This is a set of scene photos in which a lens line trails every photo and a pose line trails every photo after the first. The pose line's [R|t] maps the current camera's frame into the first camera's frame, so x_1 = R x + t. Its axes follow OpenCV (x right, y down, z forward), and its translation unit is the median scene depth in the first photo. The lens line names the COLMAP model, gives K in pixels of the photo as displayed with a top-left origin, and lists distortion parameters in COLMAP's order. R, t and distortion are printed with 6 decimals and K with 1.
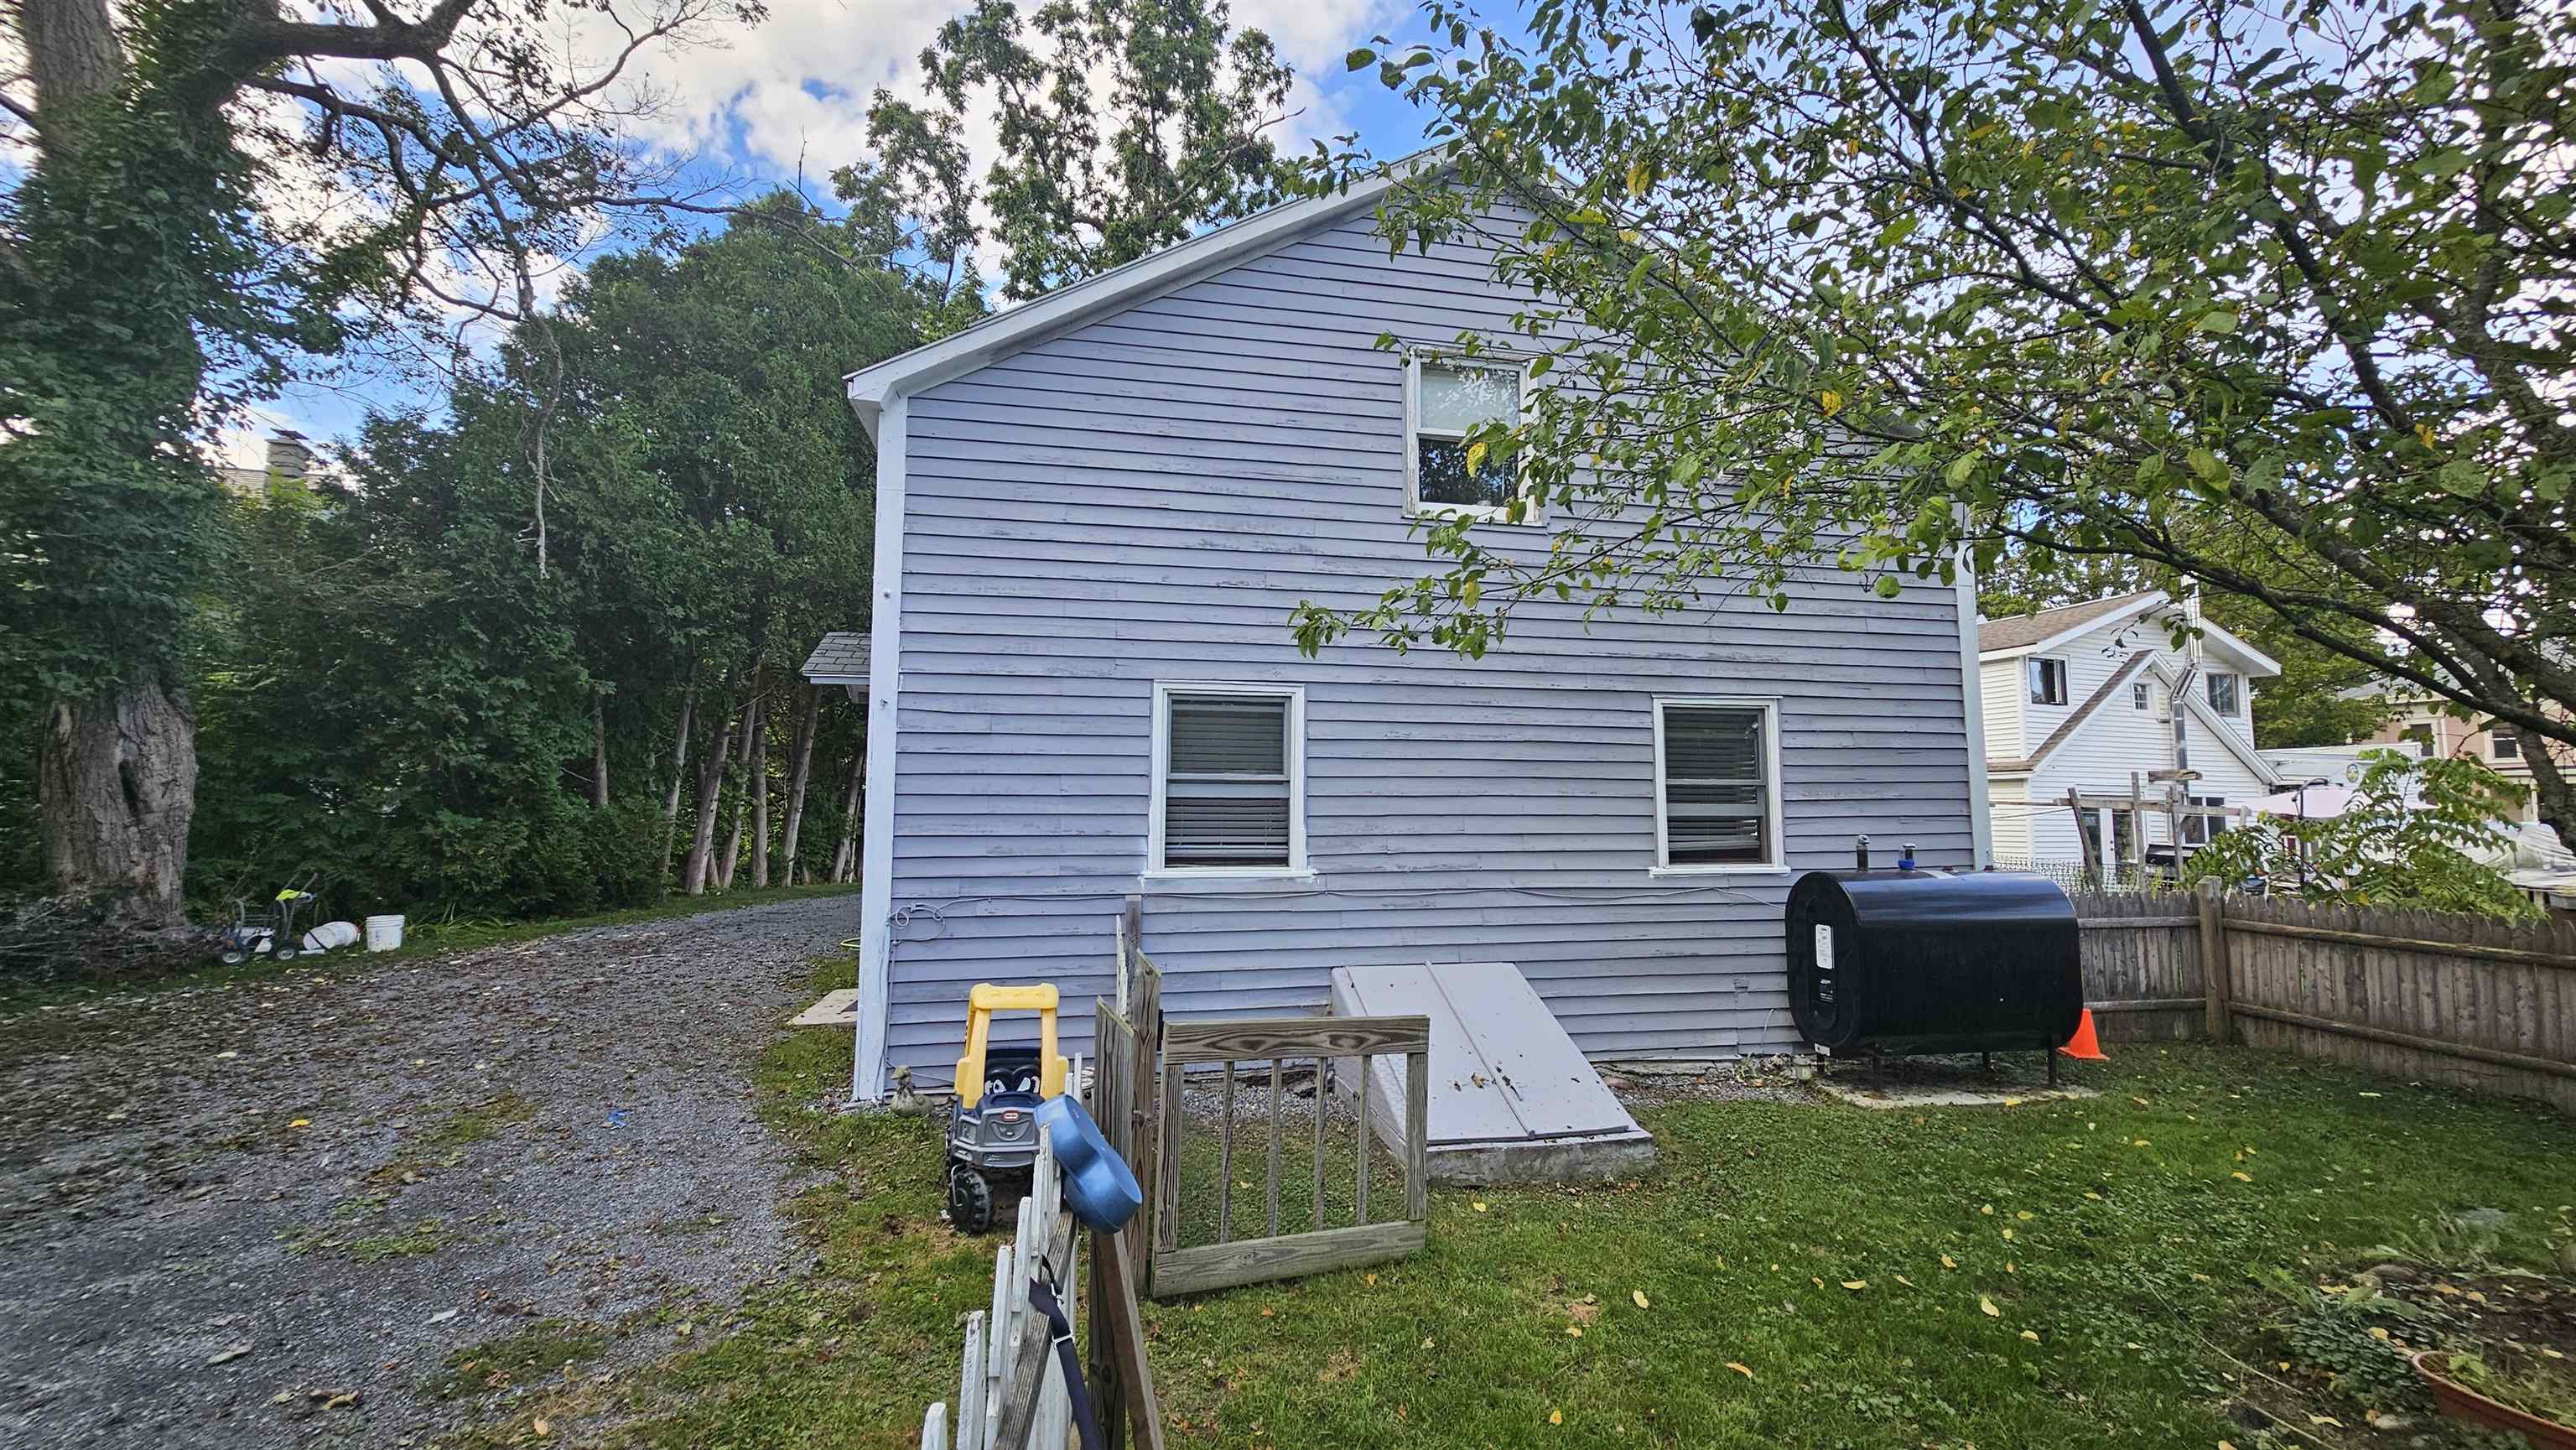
lens RADIAL K [[1055.2, 0, 1299.6], [0, 1055.2, 717.4], [0, 0, 1]] dist [0.000574, 0.000454]
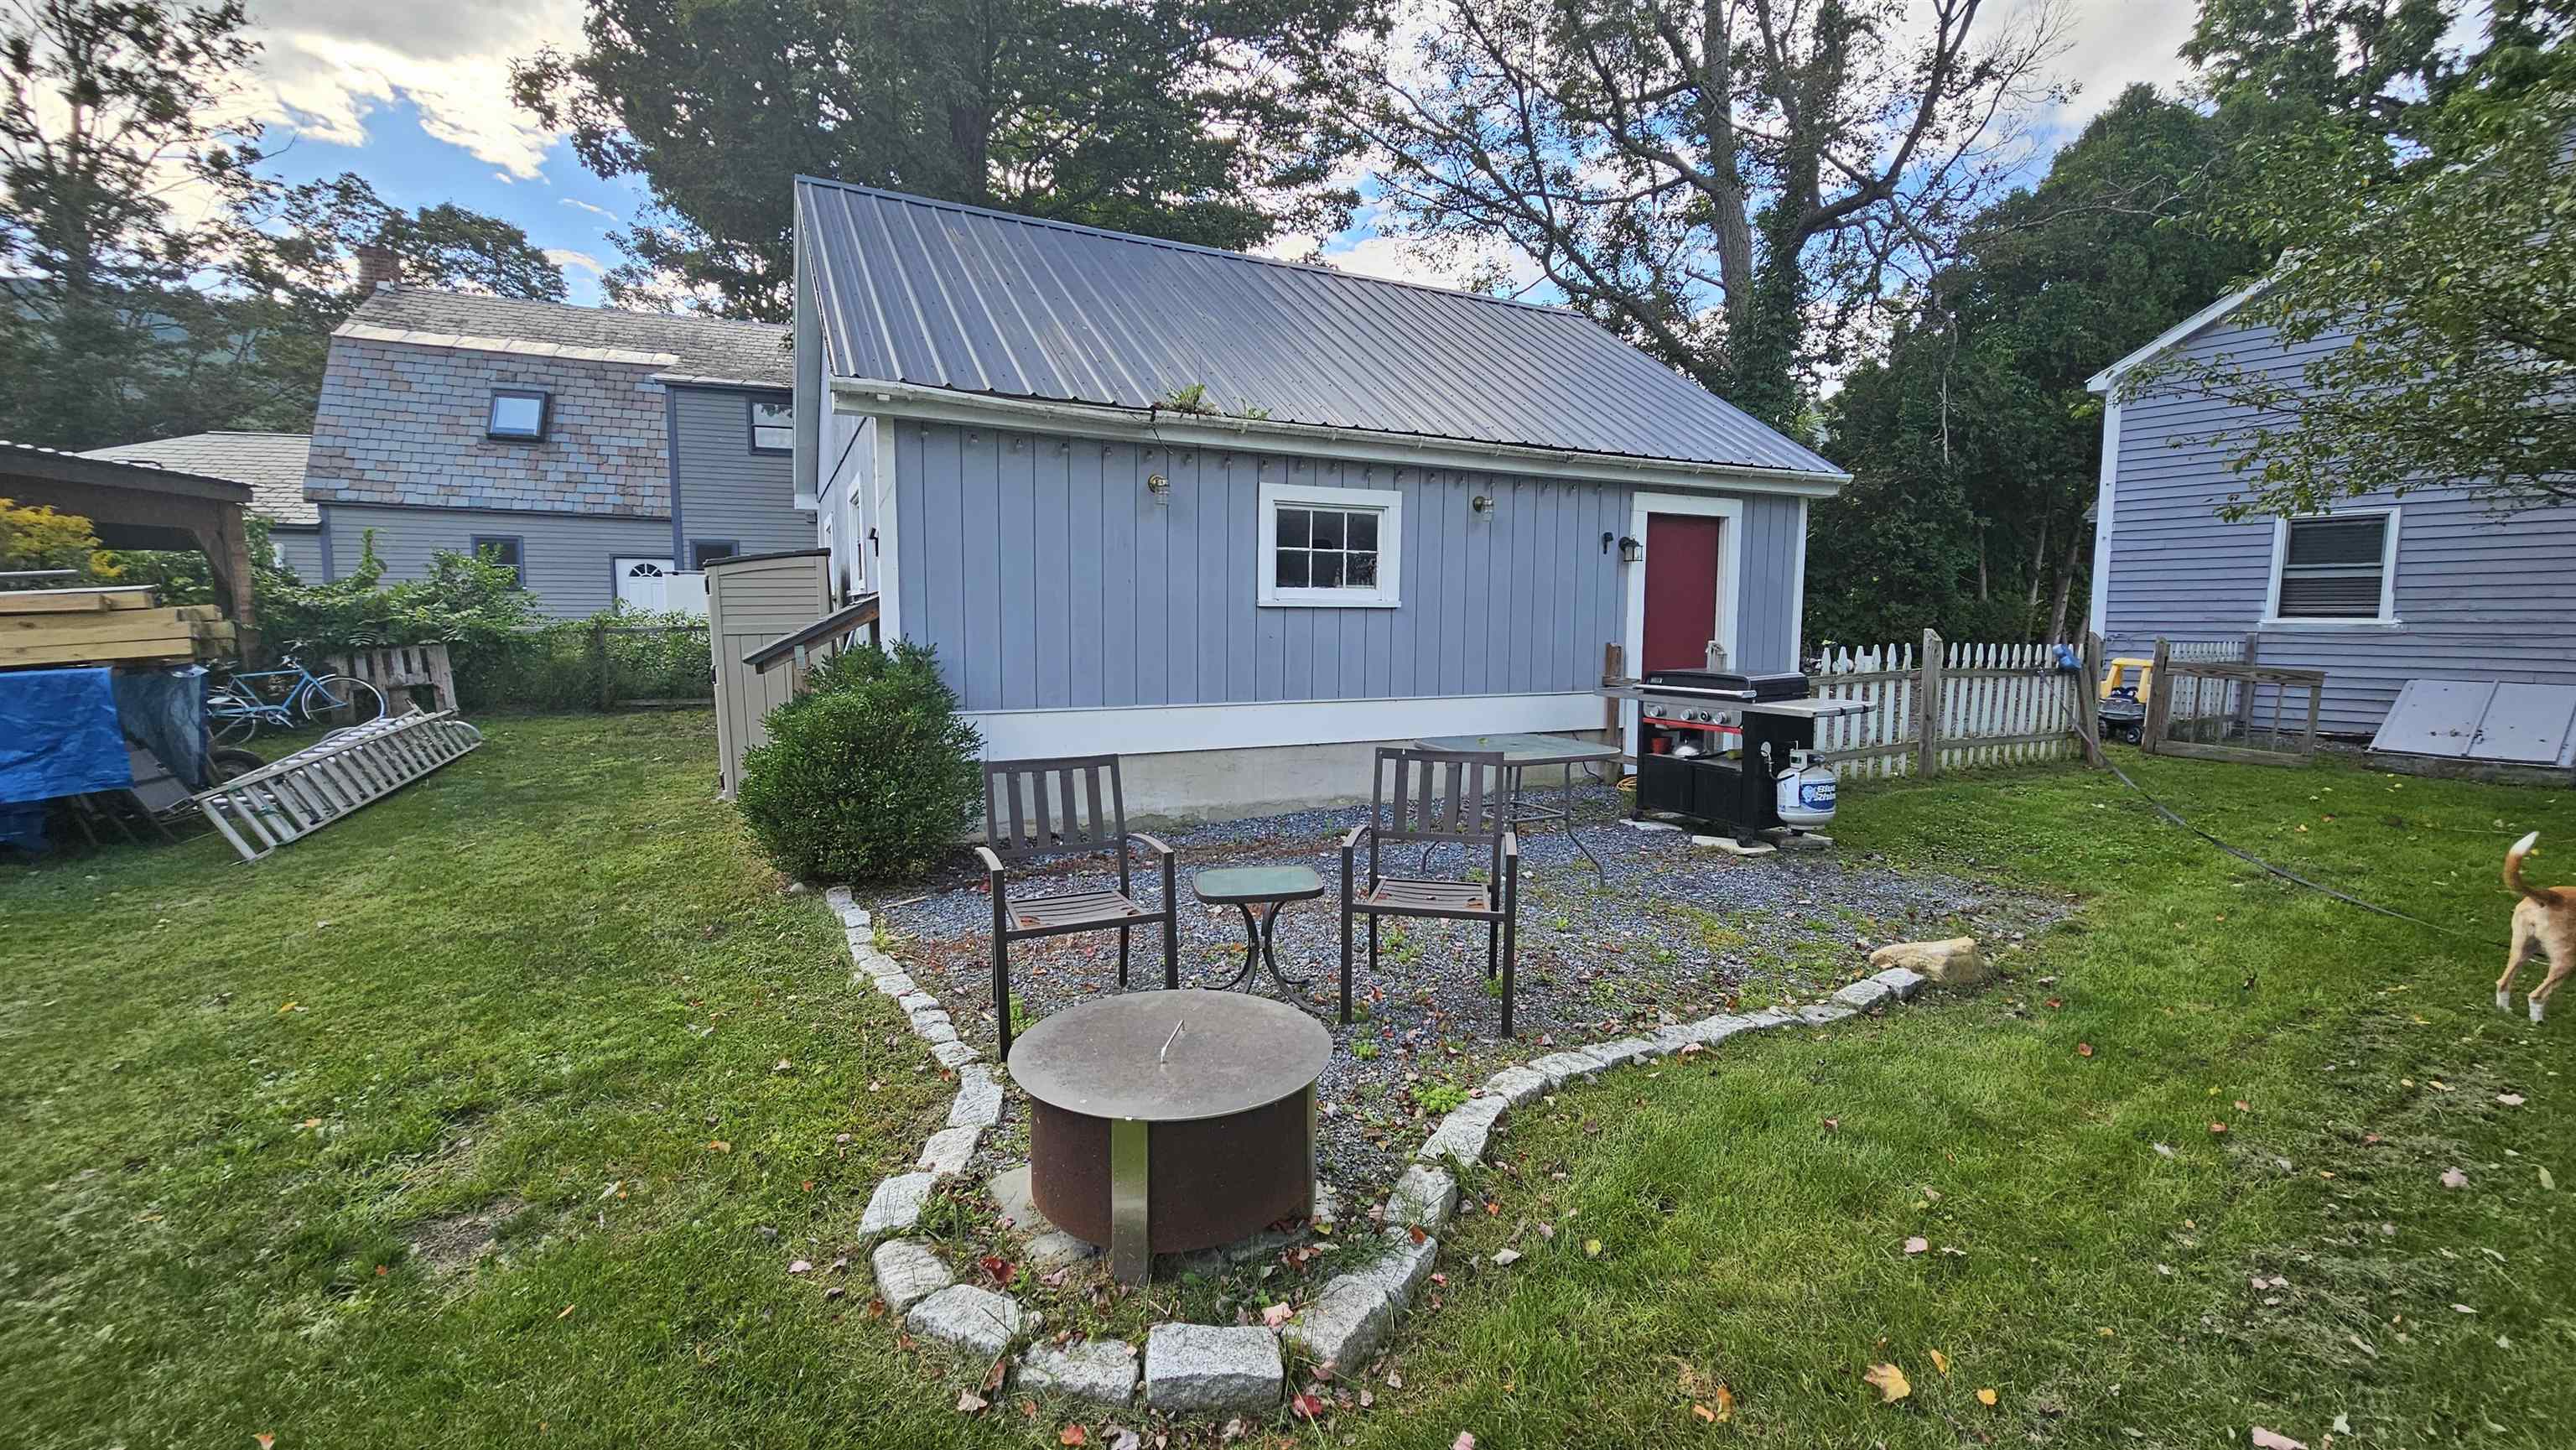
lens RADIAL K [[1055.2, 0, 1298.8], [0, 1055.2, 717.1], [0, 0, 1]] dist [0.000574, 0.000454]
pose [[0.393333, 0.086862, -0.915284, 0.667873], [0.081323, 0.988338, 0.128743, -0.044198], [0.915792, -0.125073, 0.381682, -0.941109]]
